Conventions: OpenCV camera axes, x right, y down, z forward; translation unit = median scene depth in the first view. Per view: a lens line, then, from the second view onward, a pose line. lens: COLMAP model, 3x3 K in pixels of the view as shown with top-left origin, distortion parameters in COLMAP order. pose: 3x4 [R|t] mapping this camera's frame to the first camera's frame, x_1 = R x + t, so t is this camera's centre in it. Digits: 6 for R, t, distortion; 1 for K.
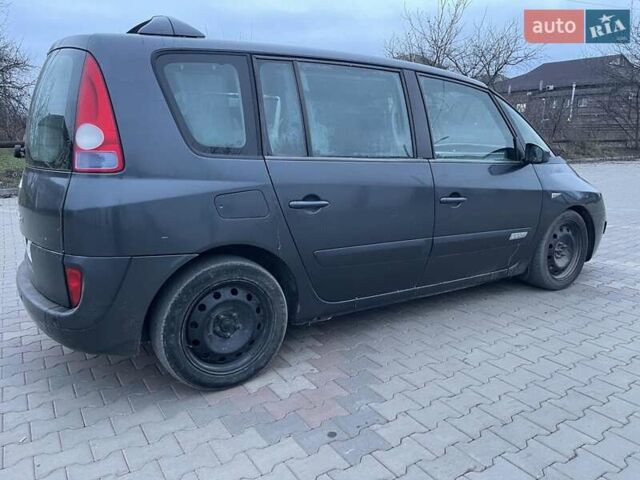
lens RADIAL K [[510.1, 0, 311.3], [0, 510.1, 240.7], [0, 0, 1]] dist [0.059899, -0.103159]
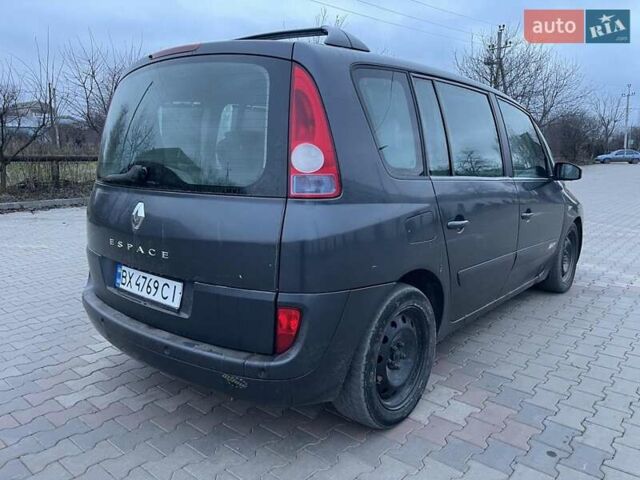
lens RADIAL K [[510.1, 0, 311.3], [0, 510.1, 240.7], [0, 0, 1]] dist [0.059899, -0.103159]
pose [[0.954148, -0.042009, 0.296374, -0.592317], [0.048753, 0.998692, -0.015400, -0.040054], [-0.295339, 0.029143, 0.954948, 0.141313]]
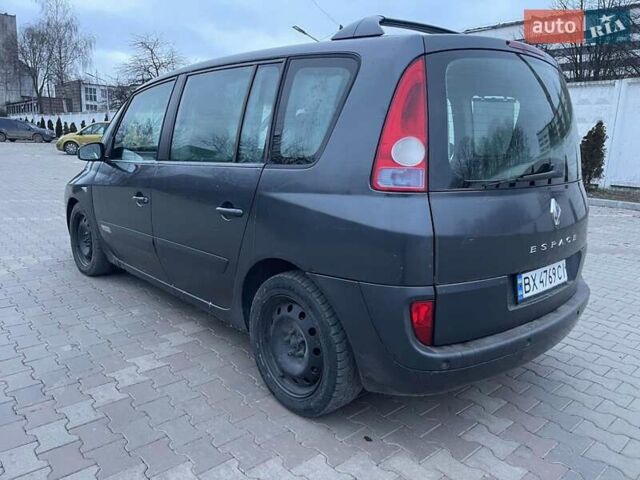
lens RADIAL K [[510.1, 0, 311.3], [0, 510.1, 240.7], [0, 0, 1]] dist [0.059899, -0.103159]
pose [[-0.246755, -0.173724, 0.953379, -1.119816], [0.140088, 0.967072, 0.212477, -0.224298], [-0.958899, 0.185986, -0.214293, 1.173050]]
